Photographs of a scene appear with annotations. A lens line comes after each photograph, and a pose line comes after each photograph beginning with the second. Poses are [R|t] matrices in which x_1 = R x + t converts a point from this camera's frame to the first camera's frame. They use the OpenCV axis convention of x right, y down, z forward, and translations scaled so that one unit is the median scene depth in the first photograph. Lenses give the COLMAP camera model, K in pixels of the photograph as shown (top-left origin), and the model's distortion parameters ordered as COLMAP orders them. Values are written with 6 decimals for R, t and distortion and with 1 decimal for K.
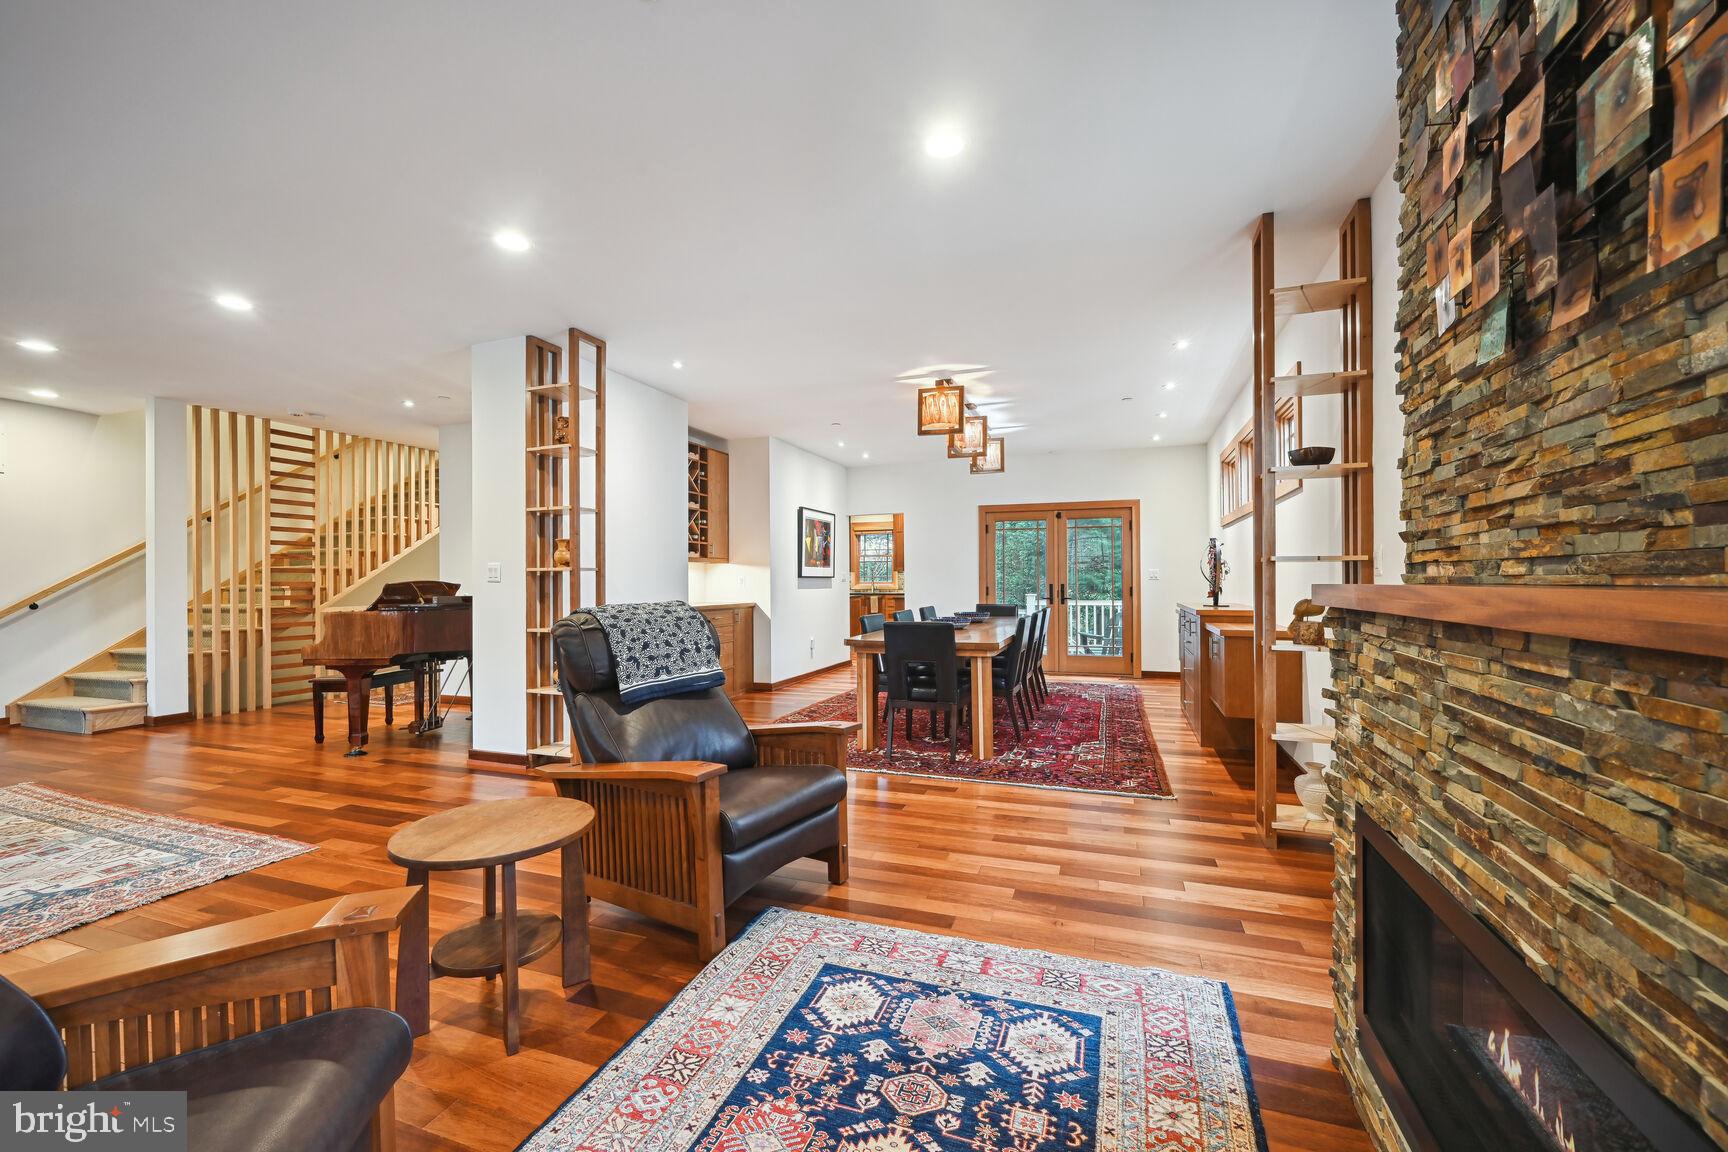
lens RADIAL K [[687.5, 0, 869.2], [0, 687.5, 580.5], [0, 0, 1]] dist [-0.002964, -0.000021]
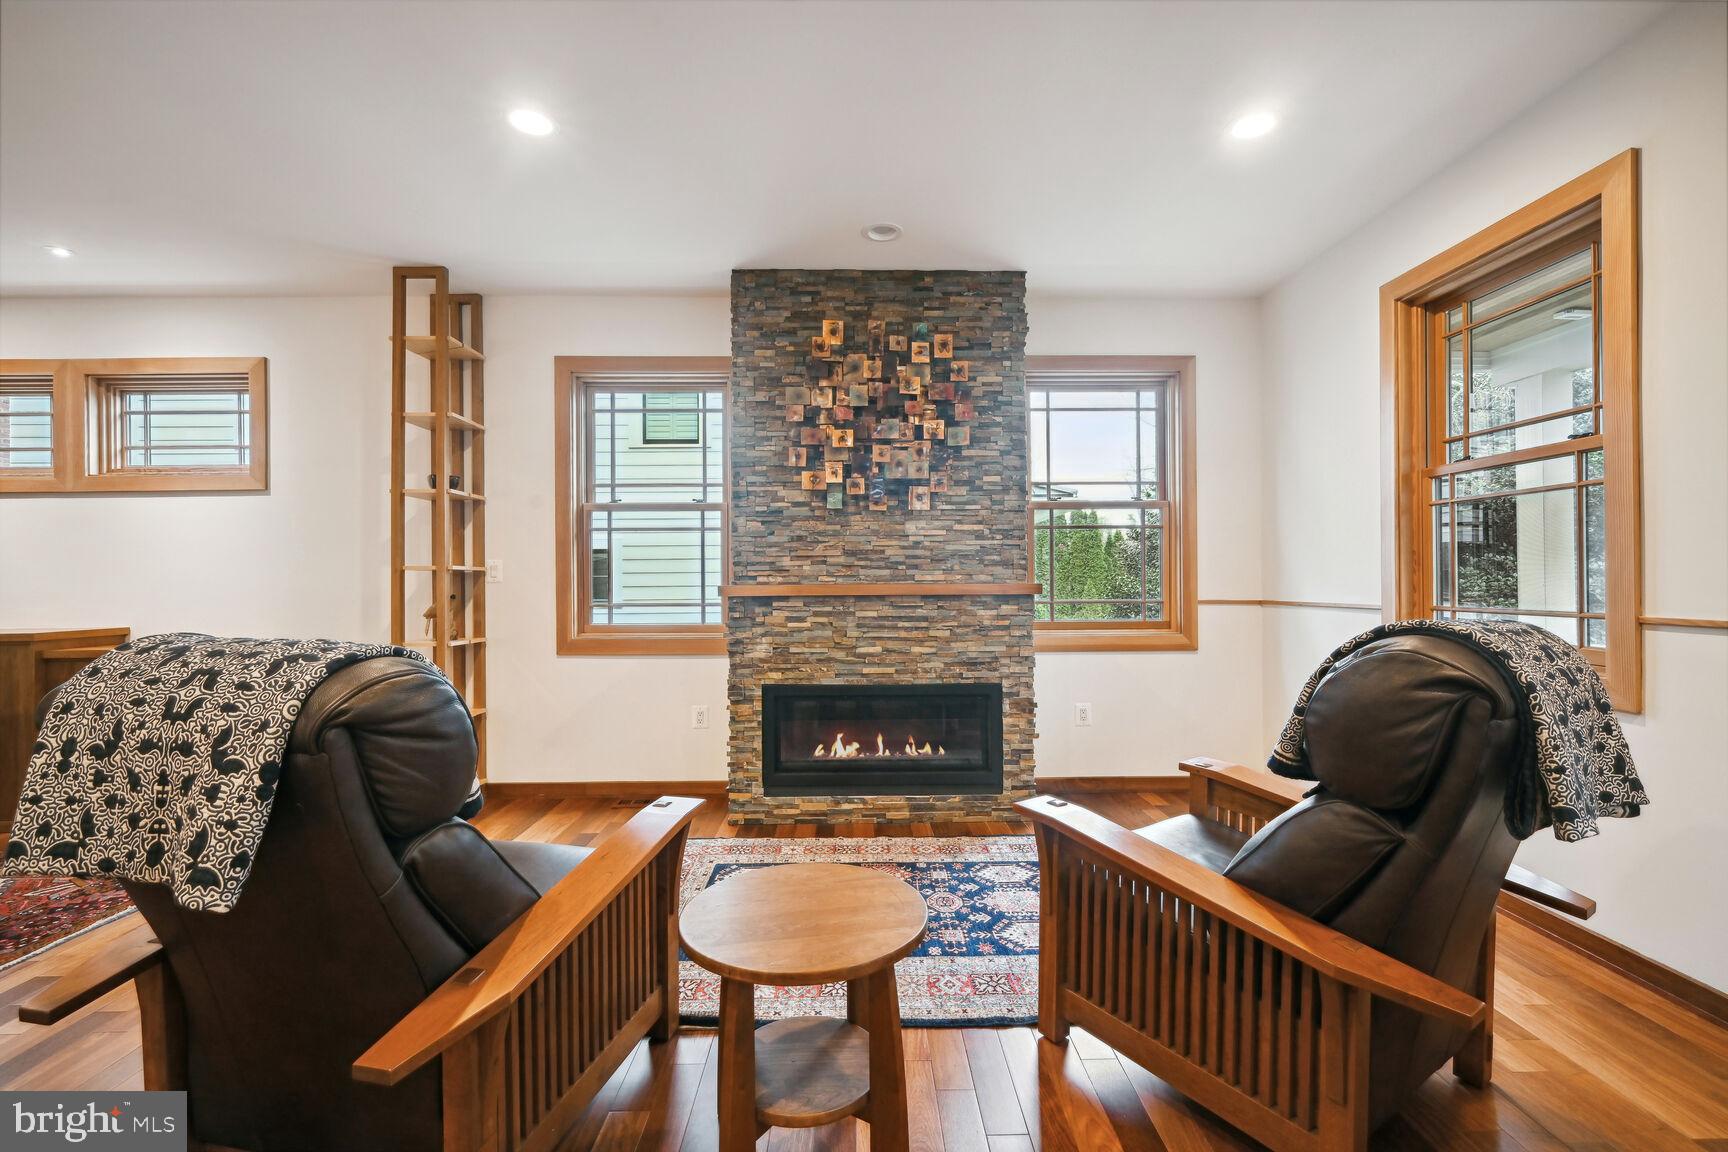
lens RADIAL K [[666.6, 0, 904.3], [0, 666.6, 583.4], [0, 0, 1]] dist [-0.002457, -0.000231]
pose [[-0.350116, 0.002245, 0.936704, -0.542239], [0.009622, 0.999953, 0.001199, 0.000506], [-0.936657, 0.009433, -0.350121, 0.495535]]
